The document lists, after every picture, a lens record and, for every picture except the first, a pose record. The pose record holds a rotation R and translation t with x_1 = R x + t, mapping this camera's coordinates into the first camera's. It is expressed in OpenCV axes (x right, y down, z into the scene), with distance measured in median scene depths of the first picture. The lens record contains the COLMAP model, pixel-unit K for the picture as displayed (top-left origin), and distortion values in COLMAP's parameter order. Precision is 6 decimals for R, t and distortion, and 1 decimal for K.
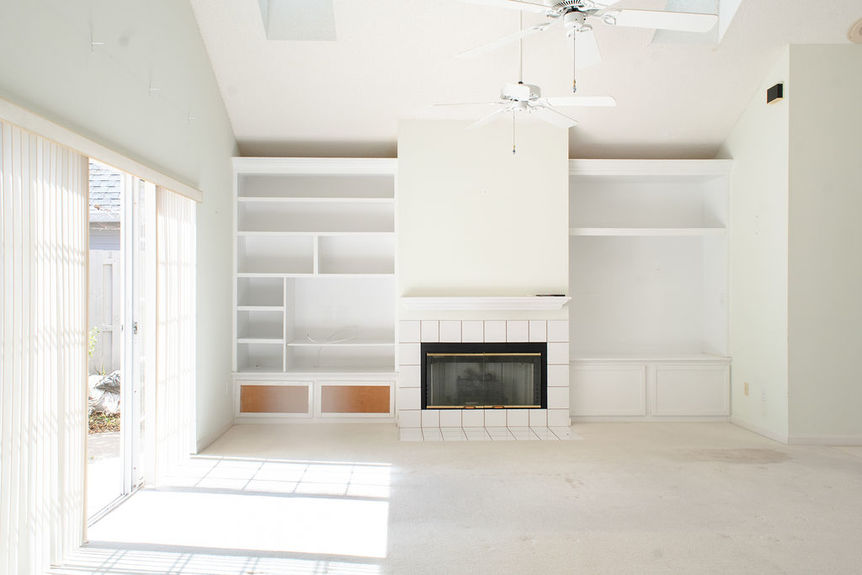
lens RADIAL K [[741.4, 0, 431.0], [0, 741.4, 287.5], [0, 0, 1]] dist [0.000545, -0.003814]
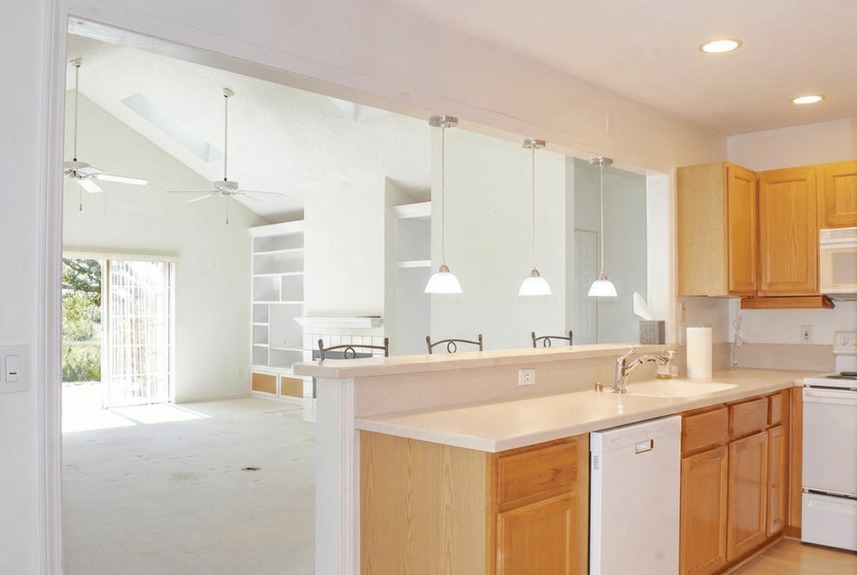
lens RADIAL K [[844.8, 0, 428.5], [0, 844.8, 287.5], [0, 0, 1]] dist [-0.016359, -0.010766]
pose [[0.639910, -0.020259, -0.768183, 1.345211], [0.008122, 0.999775, -0.019600, -0.010301], [0.768407, 0.006303, 0.639930, 0.143065]]
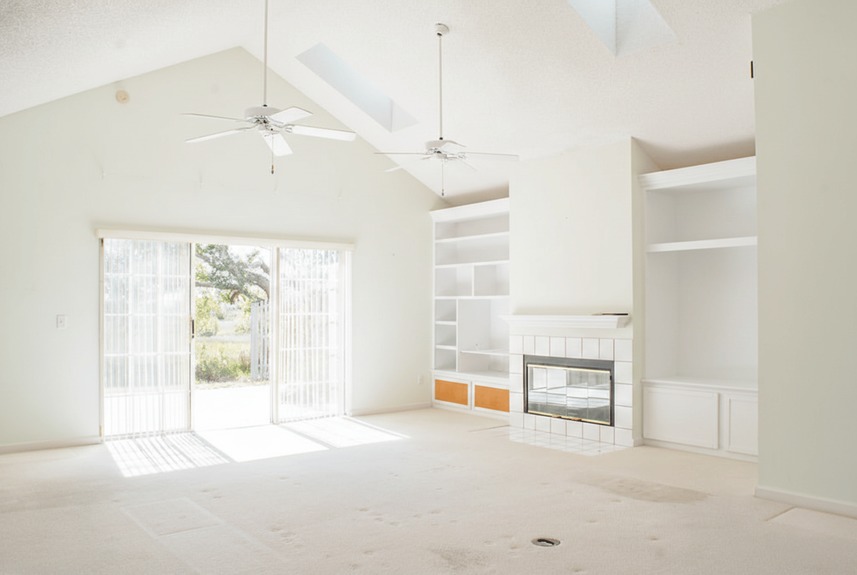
lens RADIAL K [[743.4, 0, 428.5], [0, 743.4, 287.5], [0, 0, 1]] dist [-0.003047, 0.000029]
pose [[0.573678, -0.023887, -0.818733, 0.844050], [0.012123, 0.999713, -0.020673, -0.007657], [0.818991, 0.001934, 0.573802, 0.210935]]
